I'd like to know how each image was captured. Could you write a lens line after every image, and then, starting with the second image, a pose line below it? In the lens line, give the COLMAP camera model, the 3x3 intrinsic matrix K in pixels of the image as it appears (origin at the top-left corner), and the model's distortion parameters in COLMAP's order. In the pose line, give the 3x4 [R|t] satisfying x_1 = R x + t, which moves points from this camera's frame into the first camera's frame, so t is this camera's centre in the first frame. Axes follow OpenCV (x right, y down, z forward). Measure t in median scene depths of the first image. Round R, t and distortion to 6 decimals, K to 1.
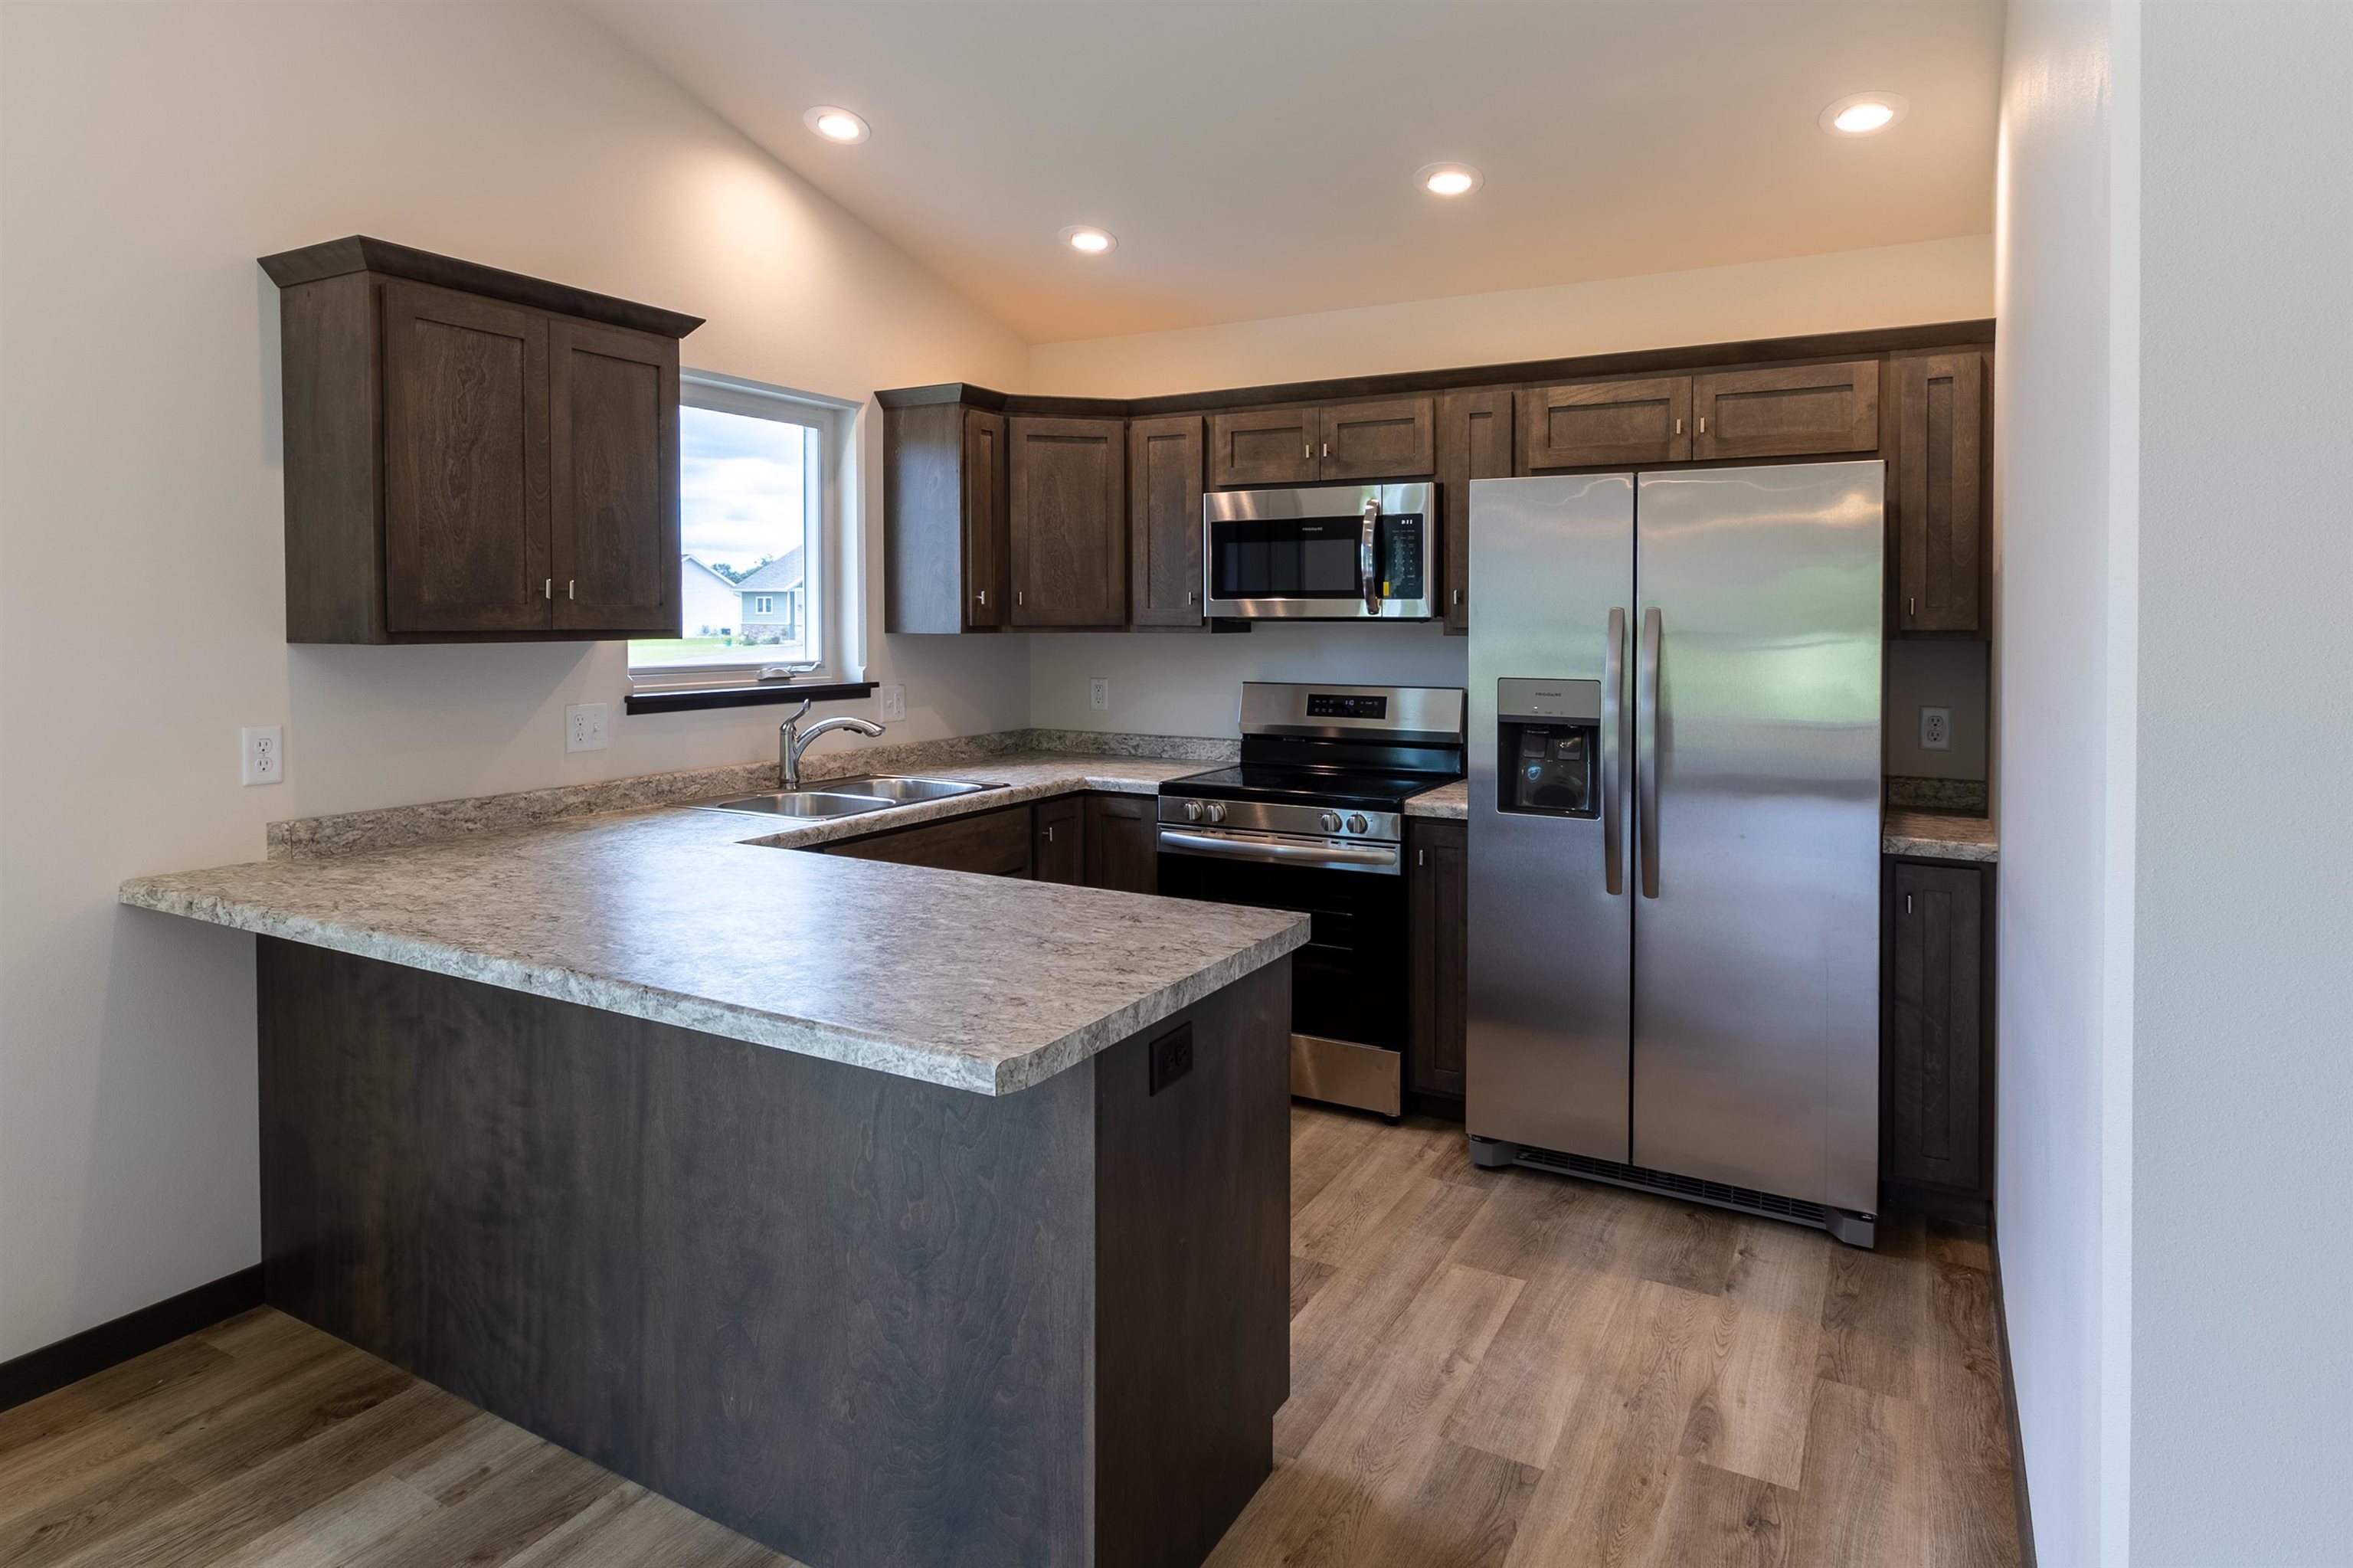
lens RADIAL K [[1339.4, 0, 1174.5], [0, 1339.4, 688.7], [0, 0, 1]] dist [0.003943, -0.002121]
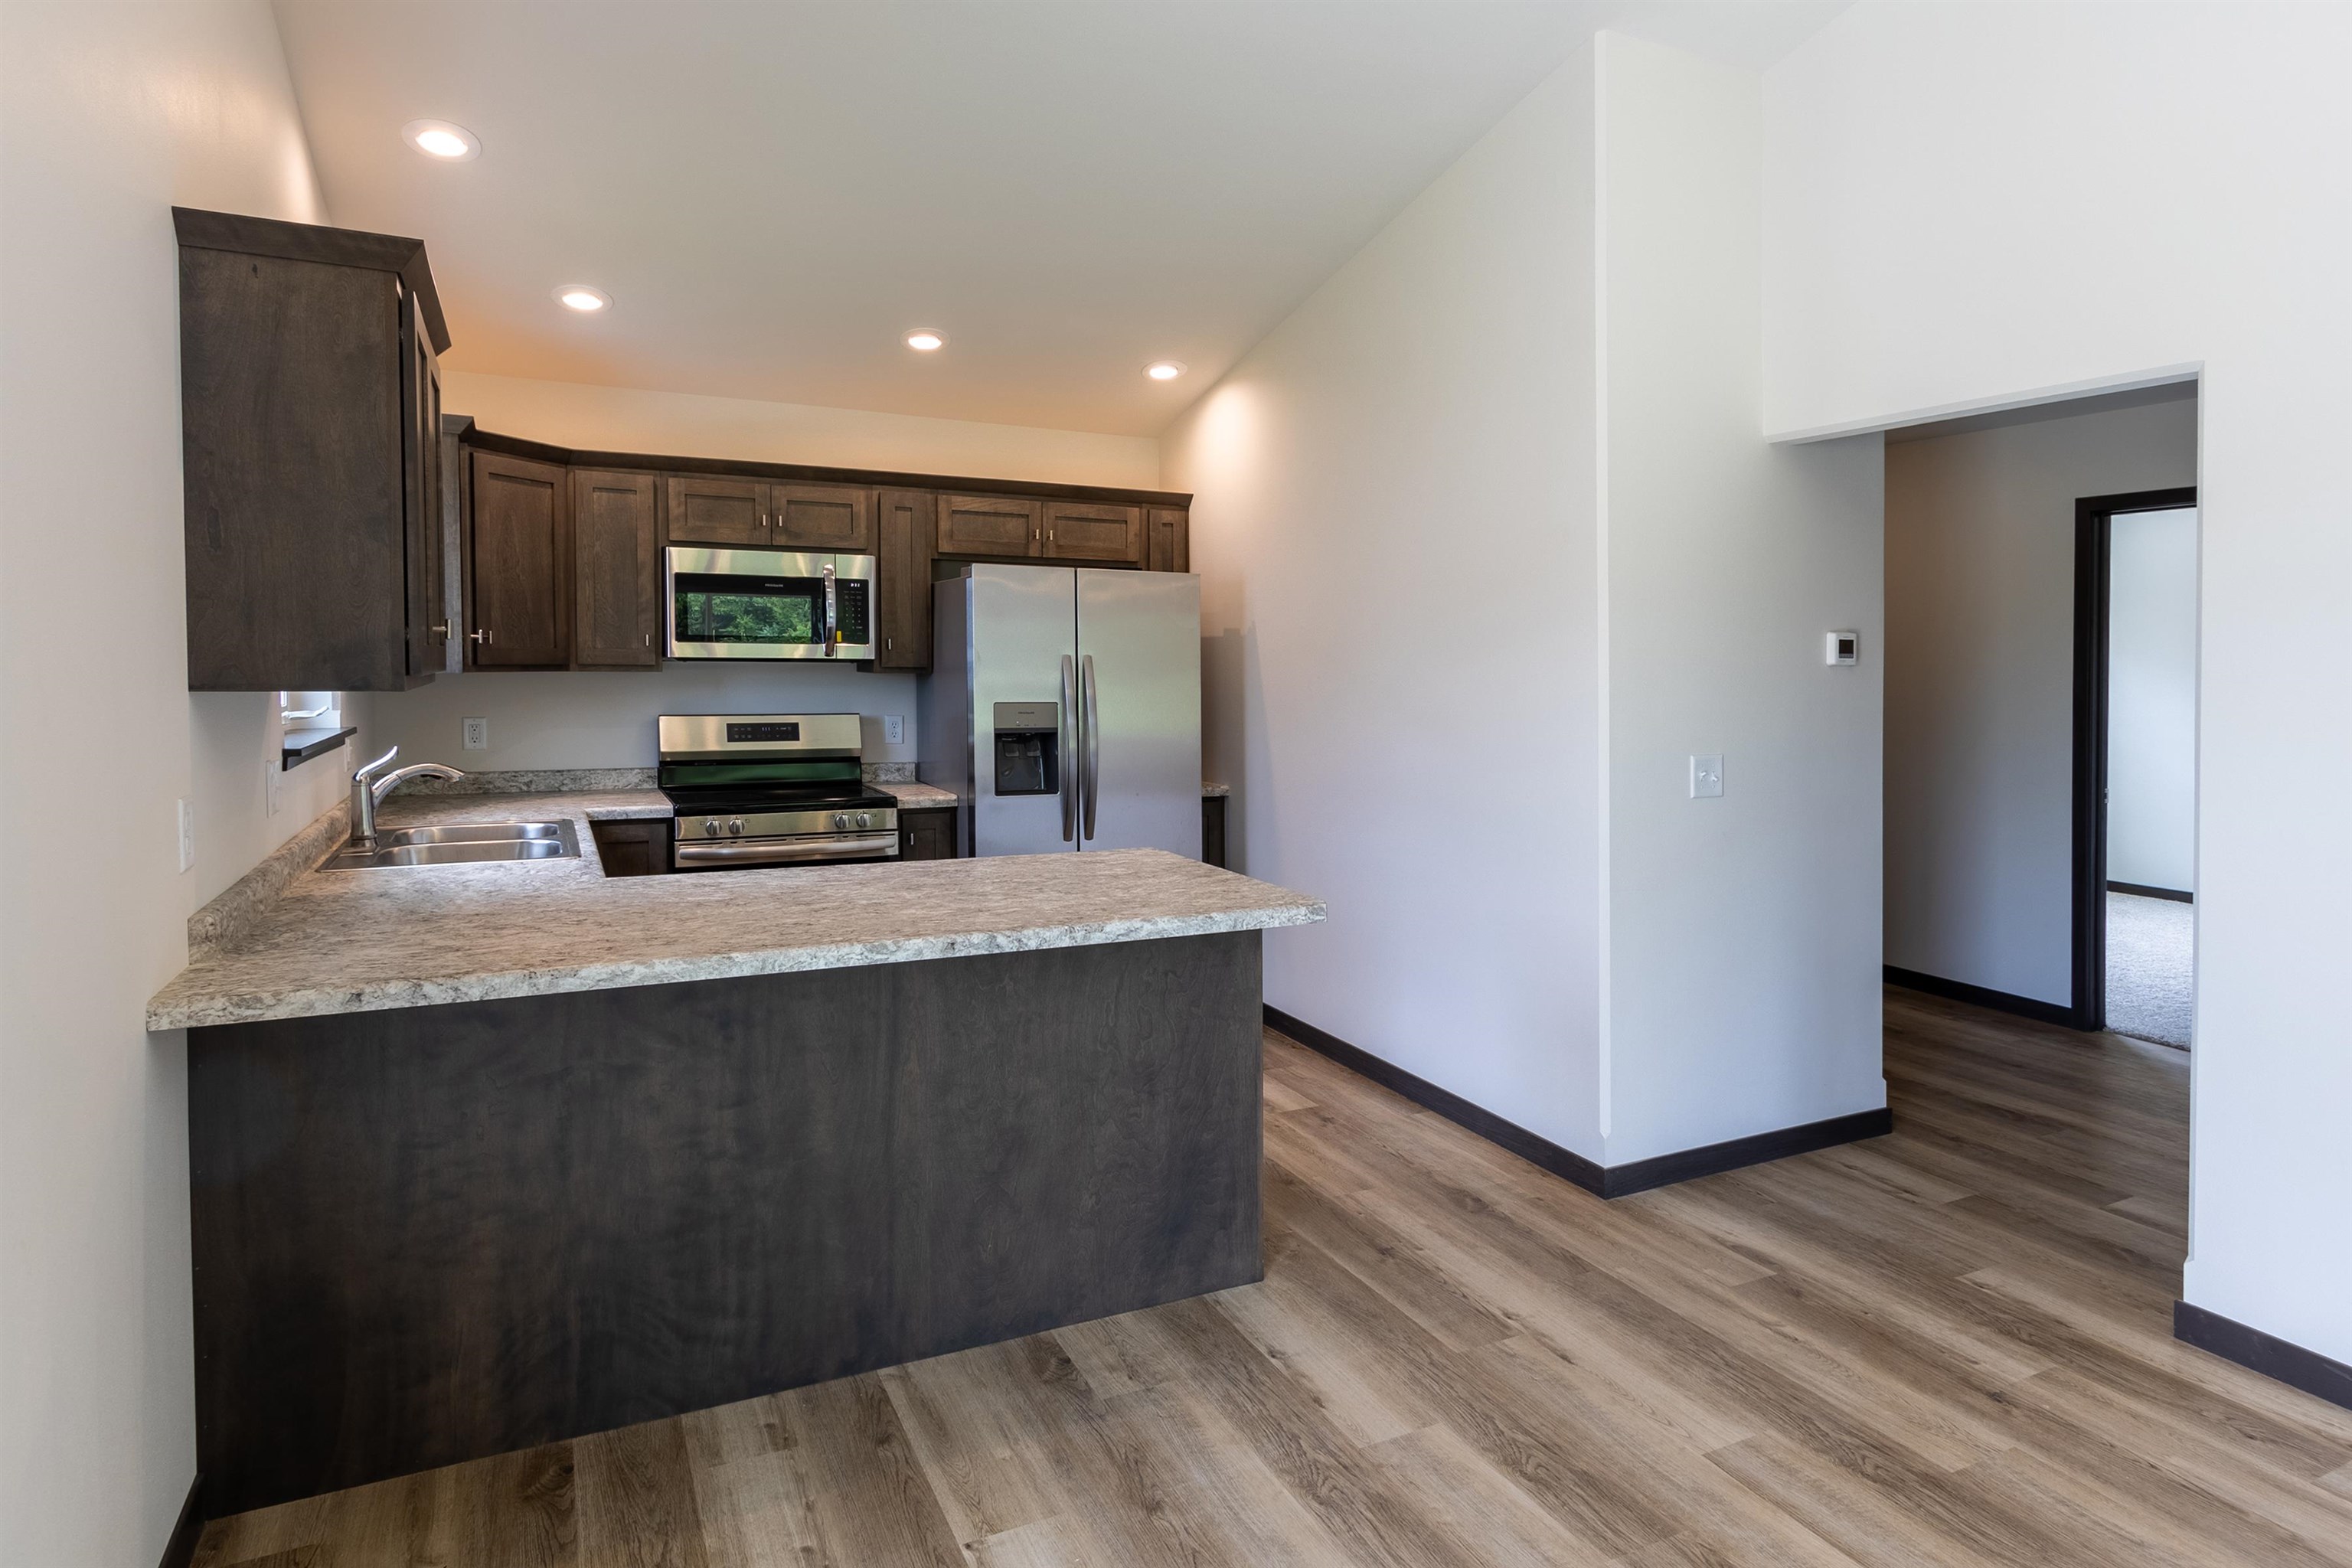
lens RADIAL K [[1259.7, 0, 1165.0], [0, 1259.7, 721.3], [0, 0, 1]] dist [-0.000742, -0.000847]
pose [[0.567588, -0.036712, 0.822494, -0.803337], [0.034576, 0.999187, 0.020738, -0.010190], [-0.822587, 0.016668, 0.568396, 0.083849]]
